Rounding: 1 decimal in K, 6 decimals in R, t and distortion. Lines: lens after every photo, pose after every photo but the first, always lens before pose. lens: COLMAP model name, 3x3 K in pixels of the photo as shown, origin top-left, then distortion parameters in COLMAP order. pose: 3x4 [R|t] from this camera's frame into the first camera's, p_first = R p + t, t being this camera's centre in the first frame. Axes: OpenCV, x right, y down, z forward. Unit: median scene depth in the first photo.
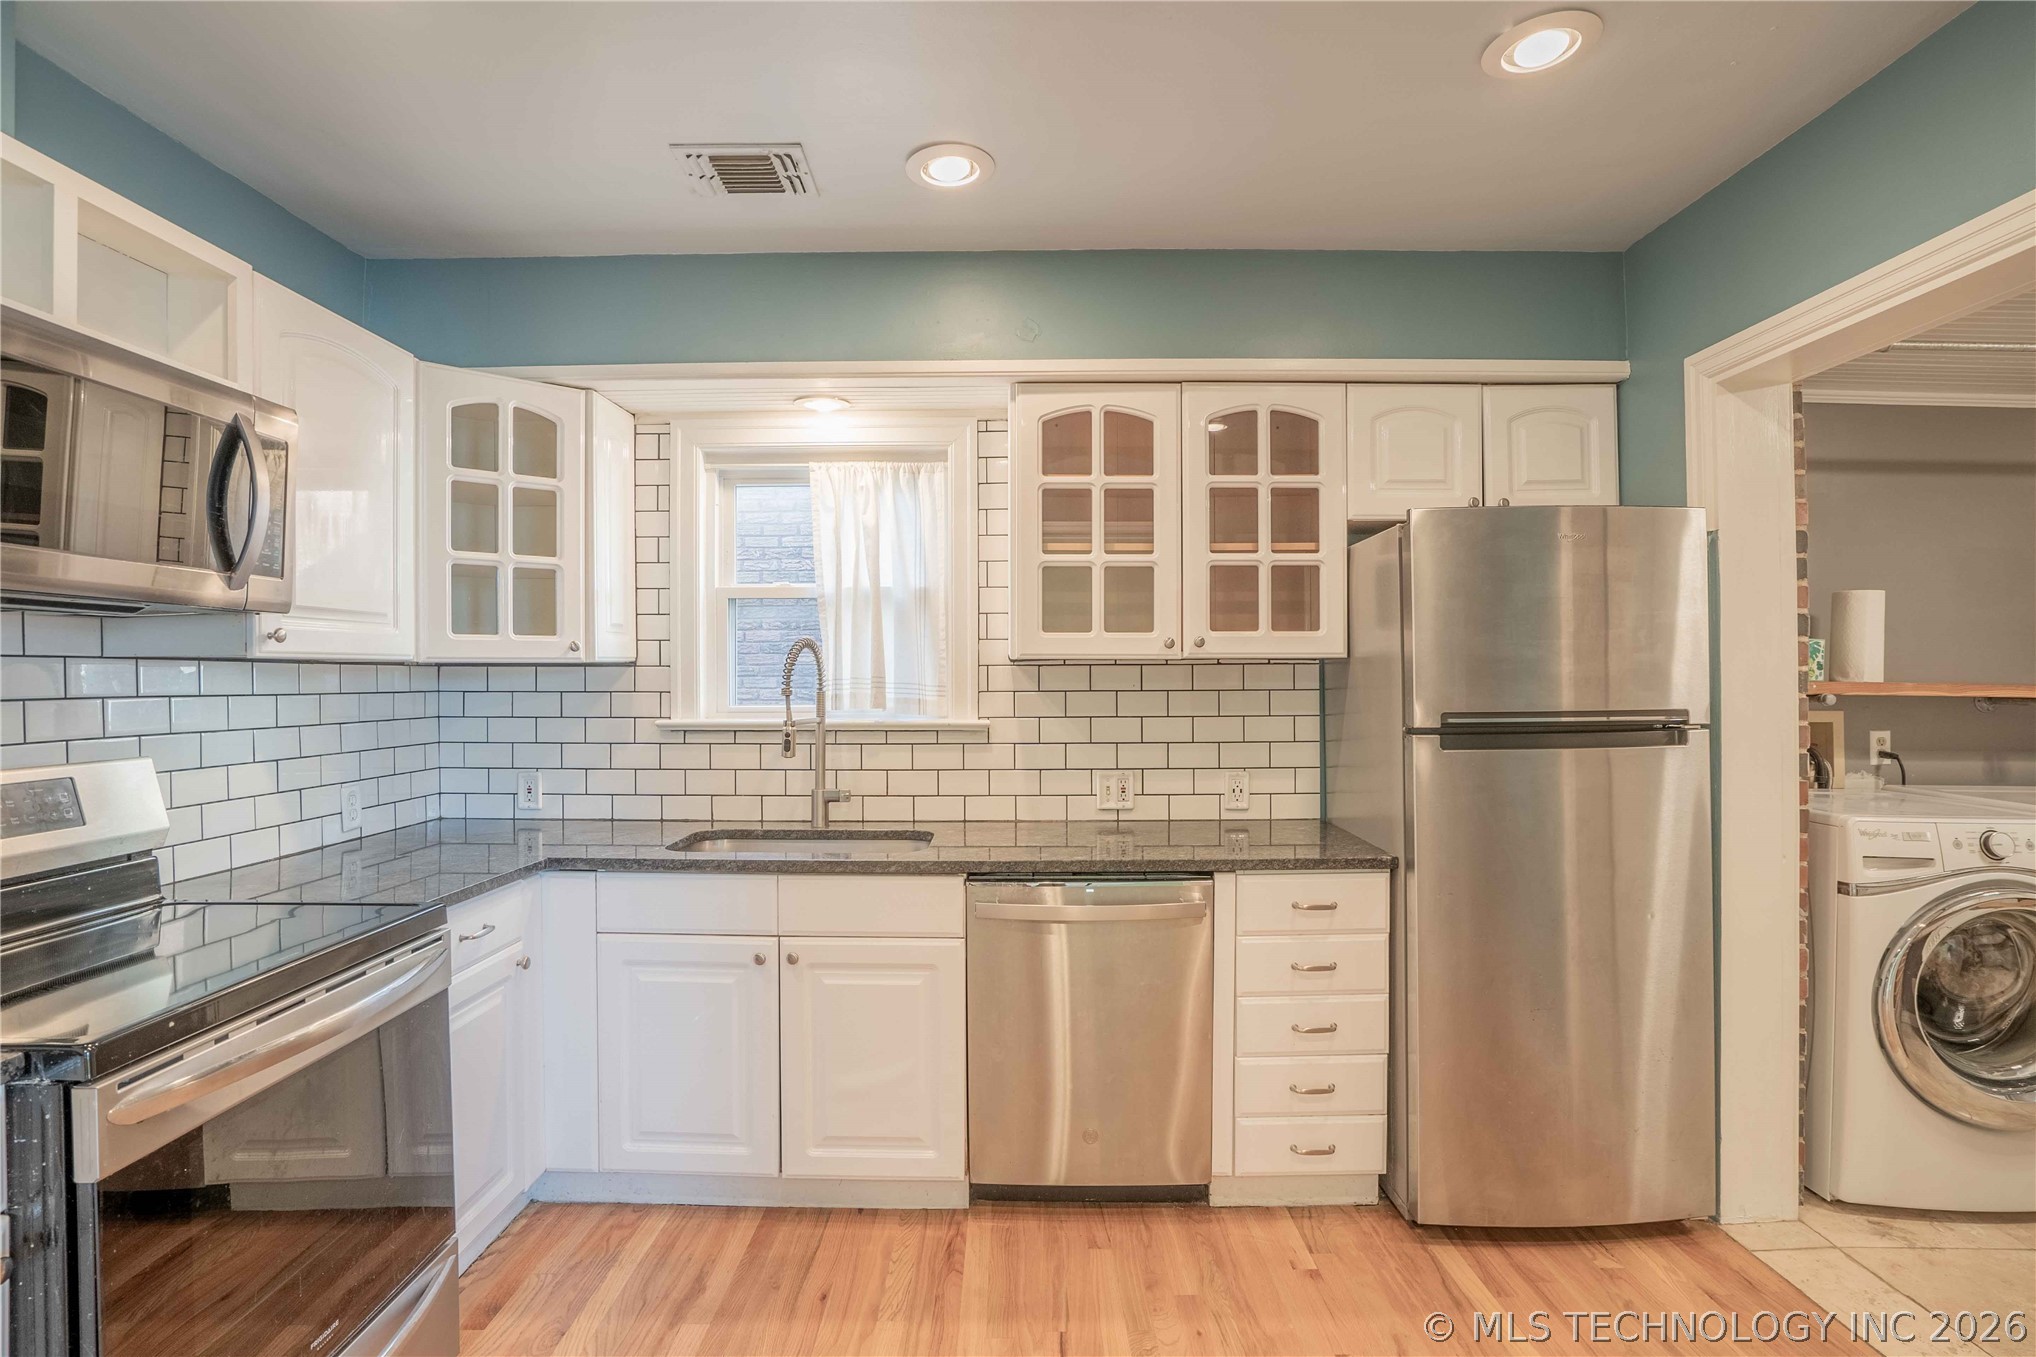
lens RADIAL K [[1008.1, 0, 1011.4], [0, 1008.1, 676.8], [0, 0, 1]] dist [-0.077252, 0.040159]
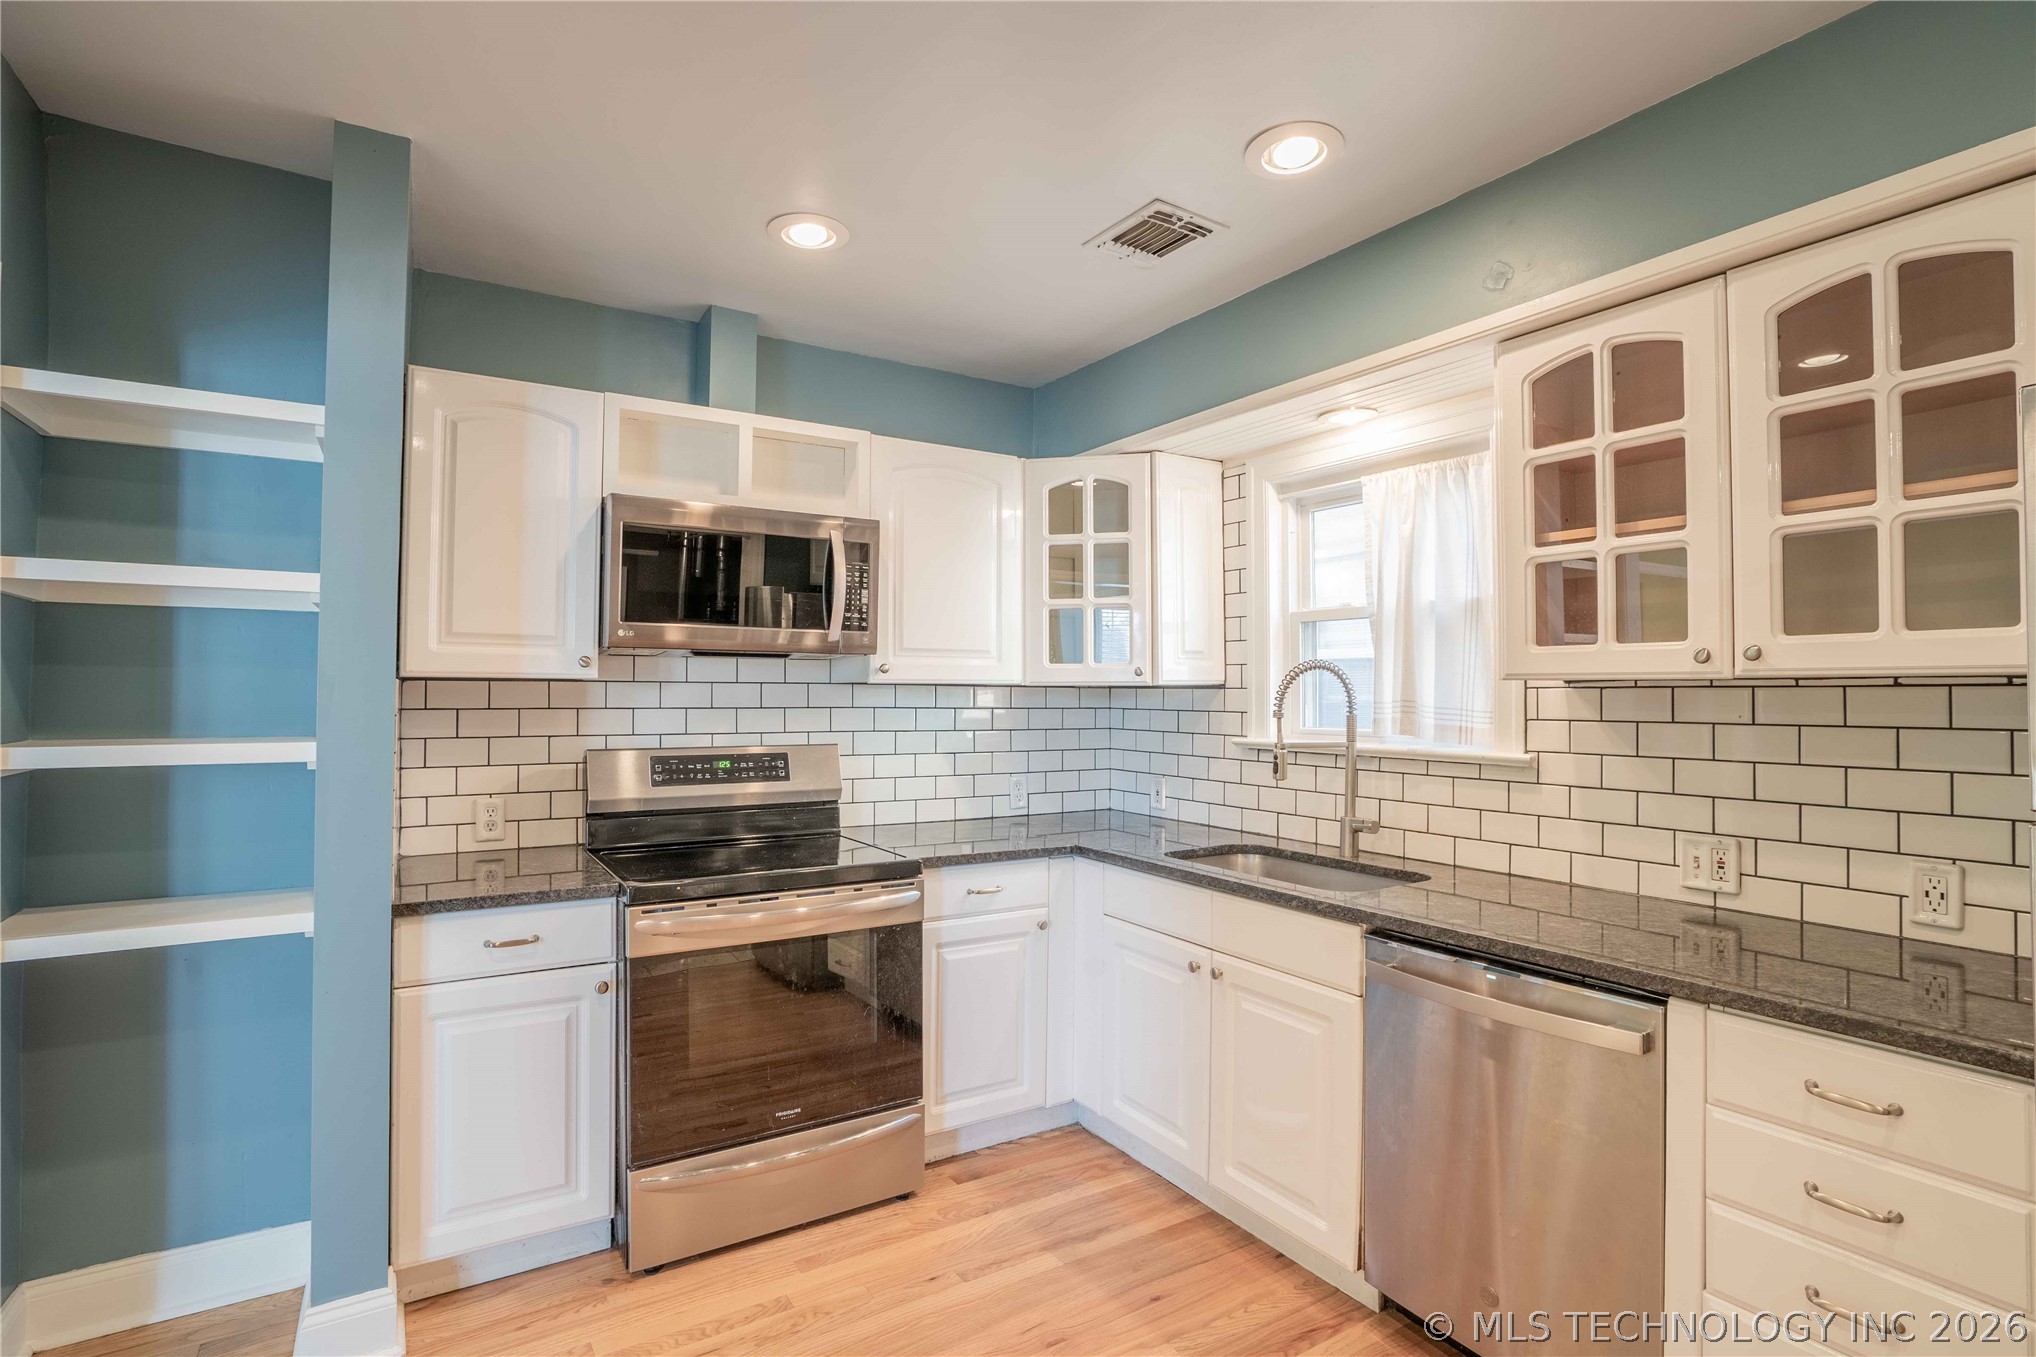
lens RADIAL K [[969.4, 0, 1011.9], [0, 969.4, 677.1], [0, 0, 1]] dist [-0.067784, 0.028749]
pose [[0.539021, -0.009024, -0.842244, 0.441922], [-0.008196, 0.999839, -0.015958, -0.004635], [0.842252, 0.015505, 0.538860, 0.251636]]
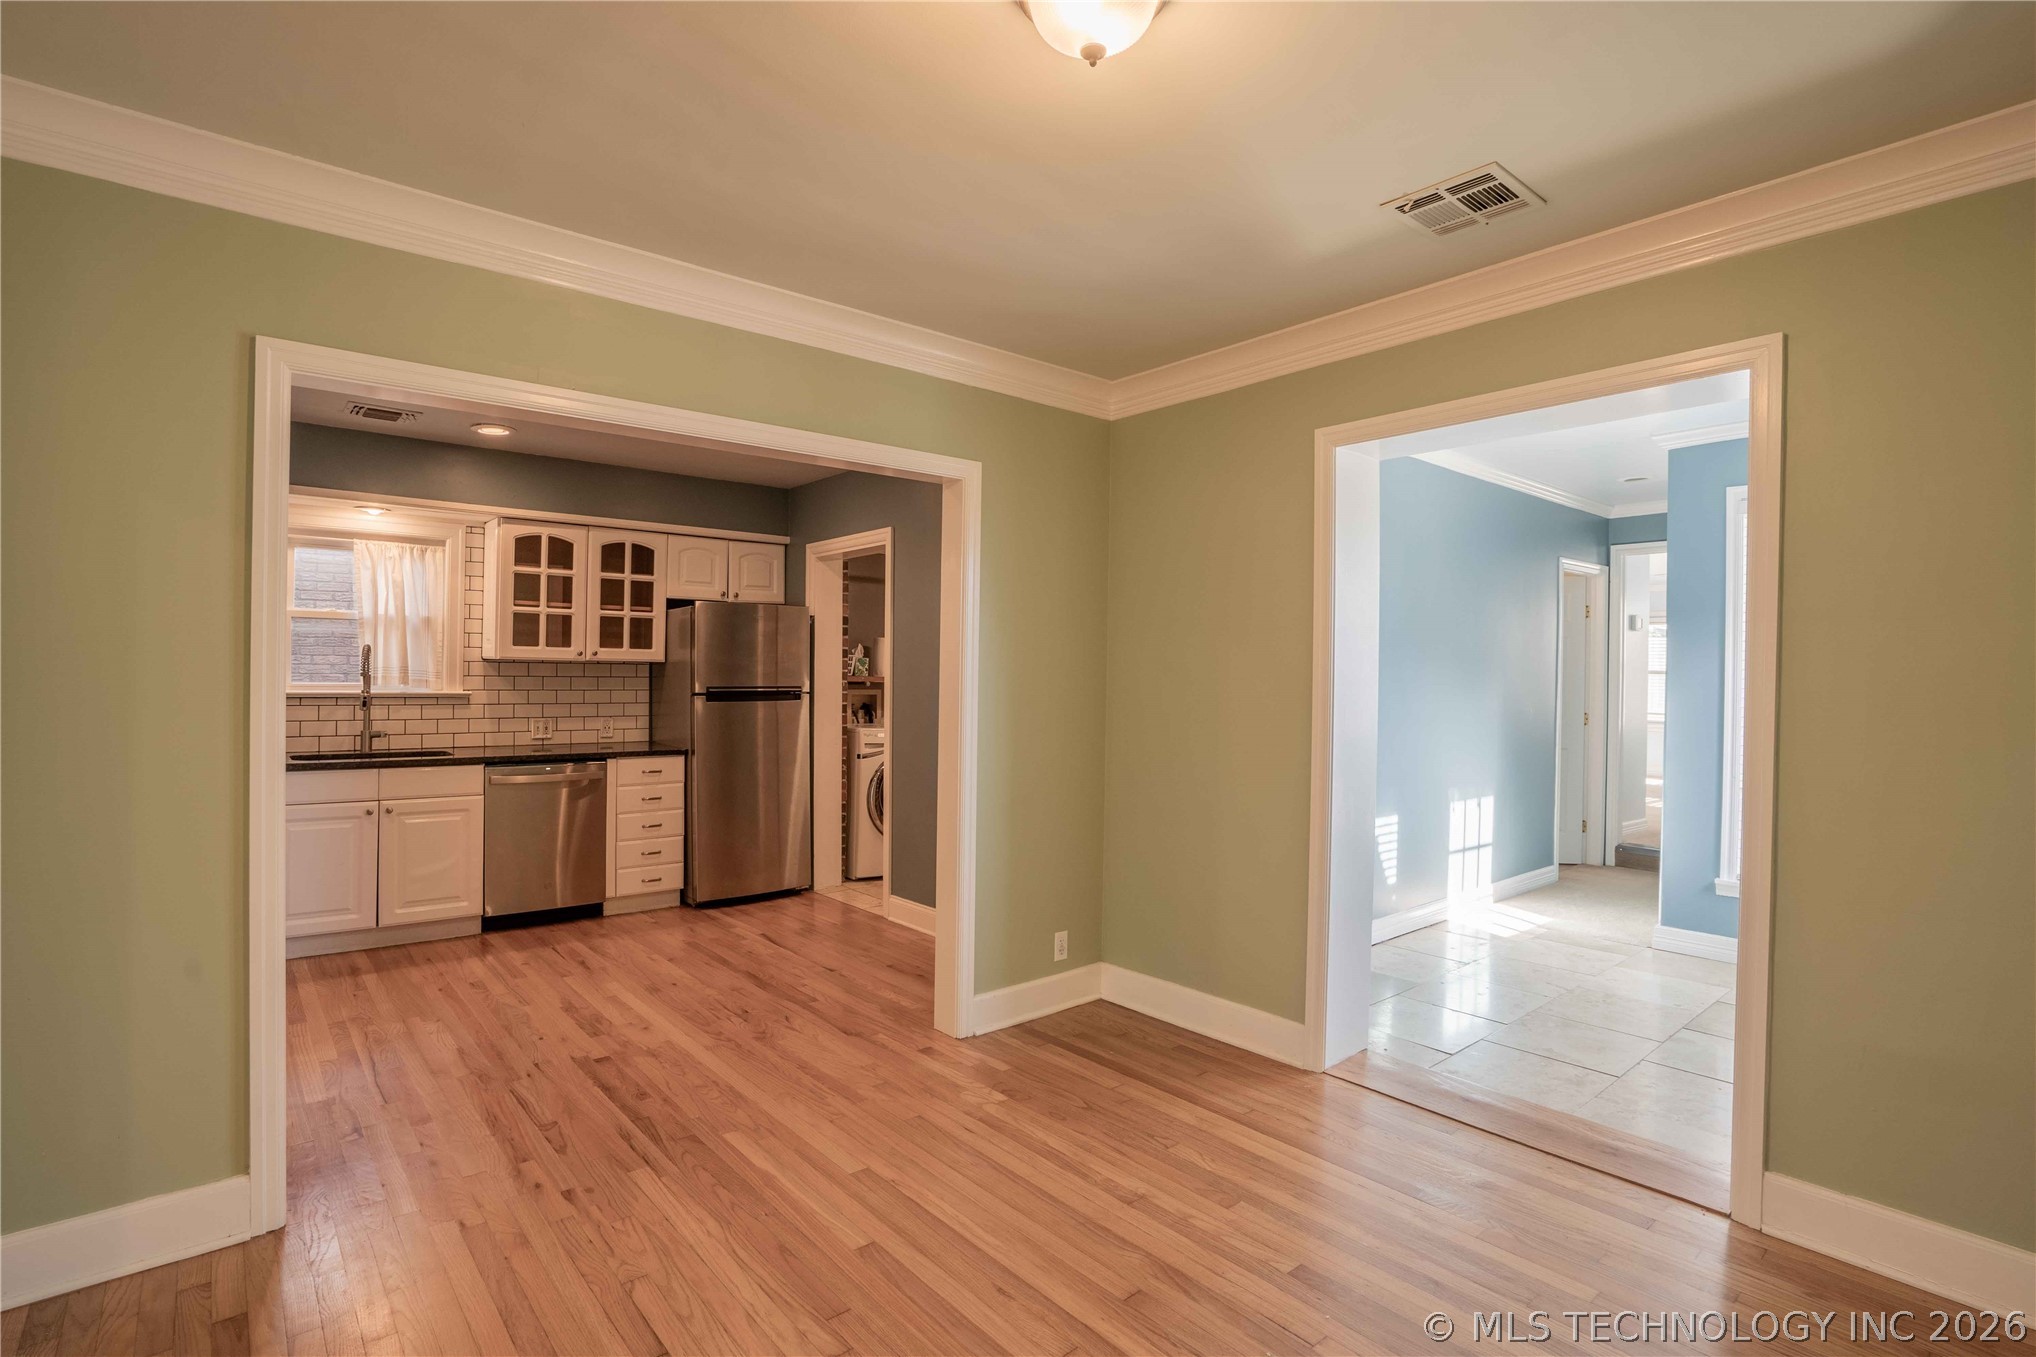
lens RADIAL K [[969.4, 0, 1011.9], [0, 969.4, 677.1], [0, 0, 1]] dist [-0.067784, 0.028749]
pose [[0.761087, 0.012566, 0.648528, -0.435459], [-0.017291, 0.999850, 0.000919, -0.001931], [-0.648419, -0.011913, 0.761190, -1.054554]]
